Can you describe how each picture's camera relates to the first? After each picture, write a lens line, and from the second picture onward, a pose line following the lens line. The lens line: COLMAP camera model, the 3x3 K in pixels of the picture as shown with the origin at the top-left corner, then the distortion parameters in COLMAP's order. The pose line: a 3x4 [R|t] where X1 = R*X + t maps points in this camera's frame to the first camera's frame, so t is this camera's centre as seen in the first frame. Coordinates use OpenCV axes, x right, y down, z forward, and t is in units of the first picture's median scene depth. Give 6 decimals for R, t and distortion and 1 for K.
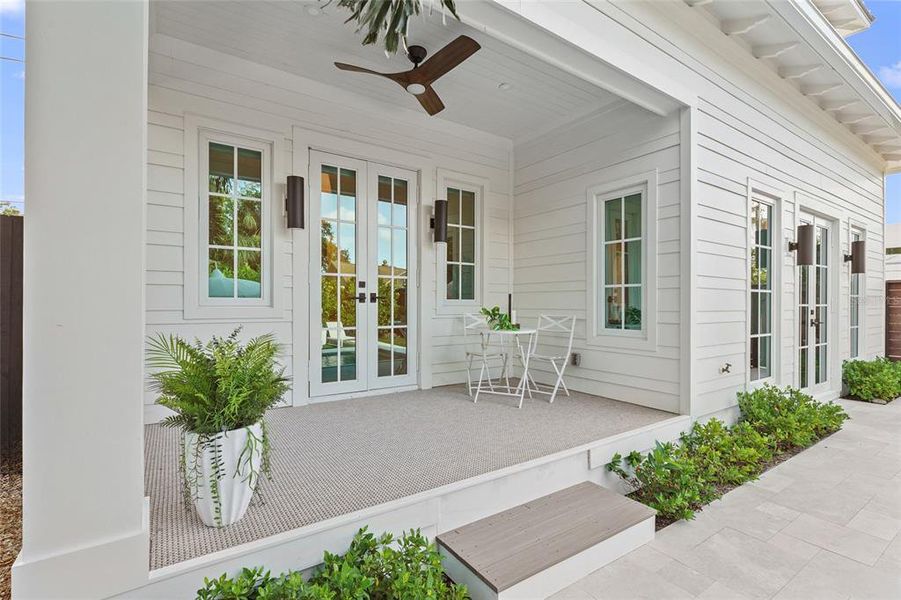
lens RADIAL K [[415.9, 0, 450.0], [0, 415.9, 305.9], [0, 0, 1]] dist [-0.003316, -0.000078]
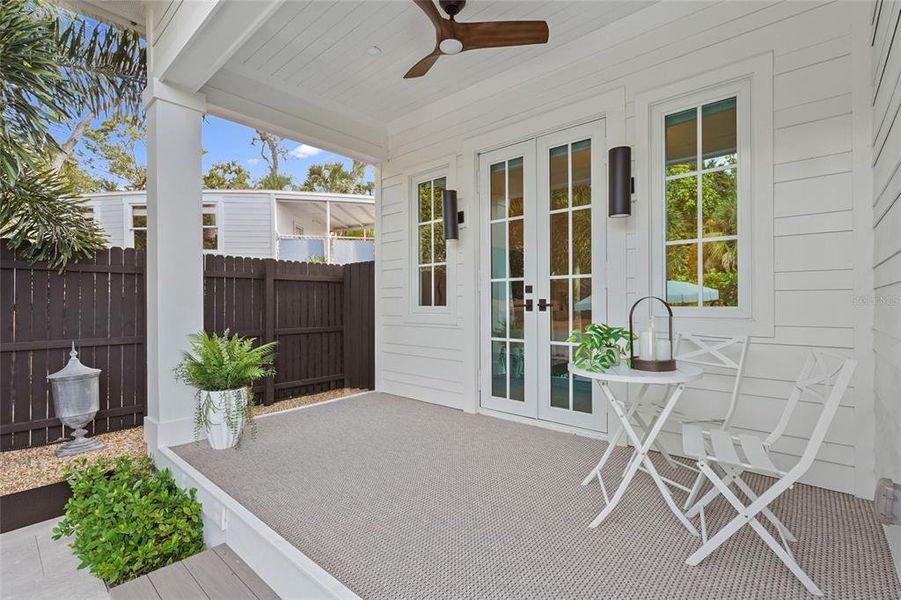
lens RADIAL K [[415.9, 0, 450.0], [0, 415.9, 305.9], [0, 0, 1]] dist [-0.003316, -0.000078]
pose [[0.249838, -0.003763, -0.968280, 0.556245], [-0.010325, 0.999925, -0.006550, -0.010880], [0.968233, 0.011634, 0.249780, 0.640905]]
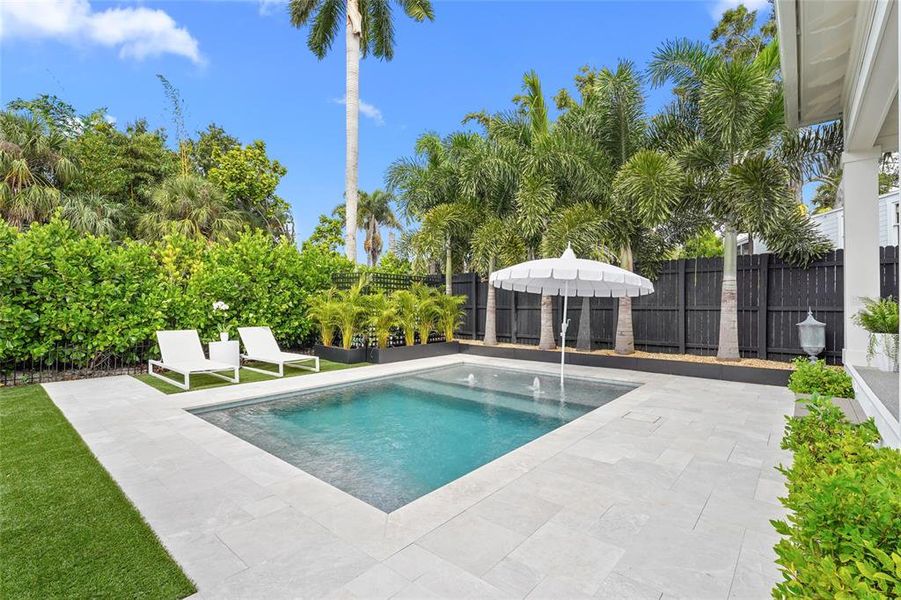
lens RADIAL K [[408.6, 0, 449.6], [0, 408.6, 302.1], [0, 0, 1]] dist [0.000721, -0.000129]
pose [[-0.964571, -0.004170, -0.263790, 1.191281], [-0.006819, 0.999935, 0.009127, 0.045034], [0.263735, 0.010603, -0.964537, 1.190336]]
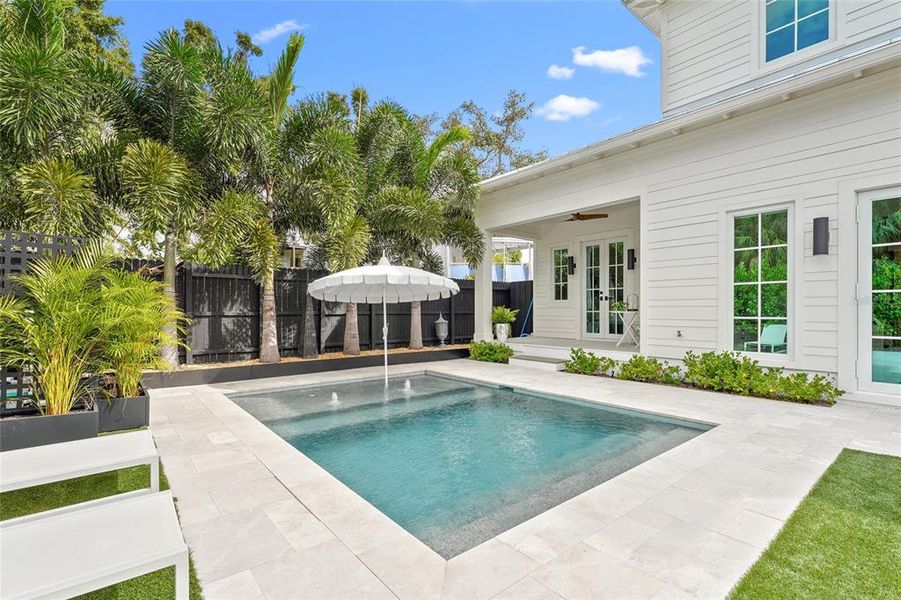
lens RADIAL K [[415.9, 0, 450.0], [0, 415.9, 305.9], [0, 0, 1]] dist [-0.003316, -0.000078]
pose [[0.101091, -0.014682, -0.994769, 2.040168], [-0.014687, 0.999760, -0.016248, 0.073371], [0.994769, 0.016253, 0.100852, -0.085593]]
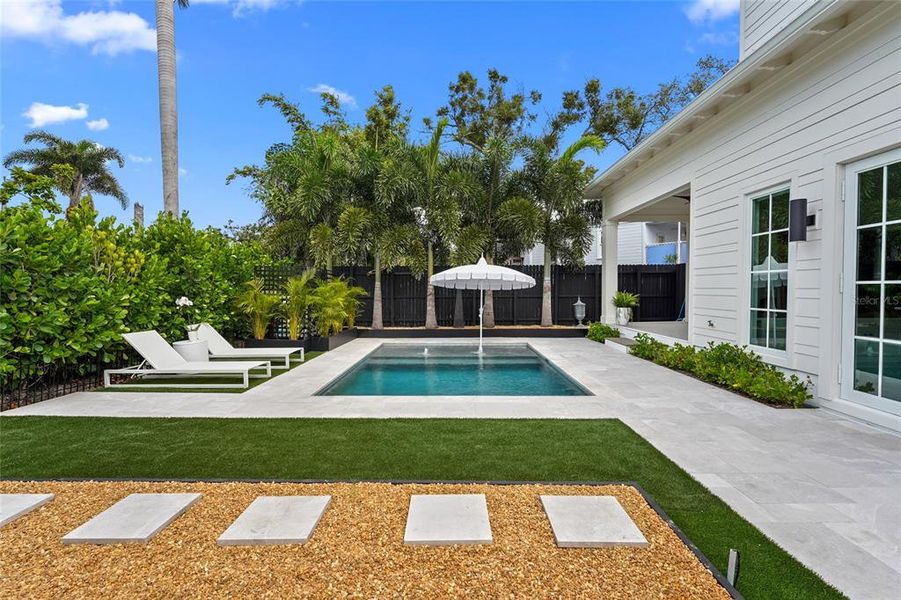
lens RADIAL K [[405.7, 0, 450.5], [0, 405.7, 300.0], [0, 0, 1]] dist [-0.000083, 0.000048]
pose [[-0.570888, 0.021155, -0.820756, 2.320232], [-0.010822, 0.999387, 0.033287, 0.016164], [0.820957, 0.027886, -0.570309, 0.970608]]
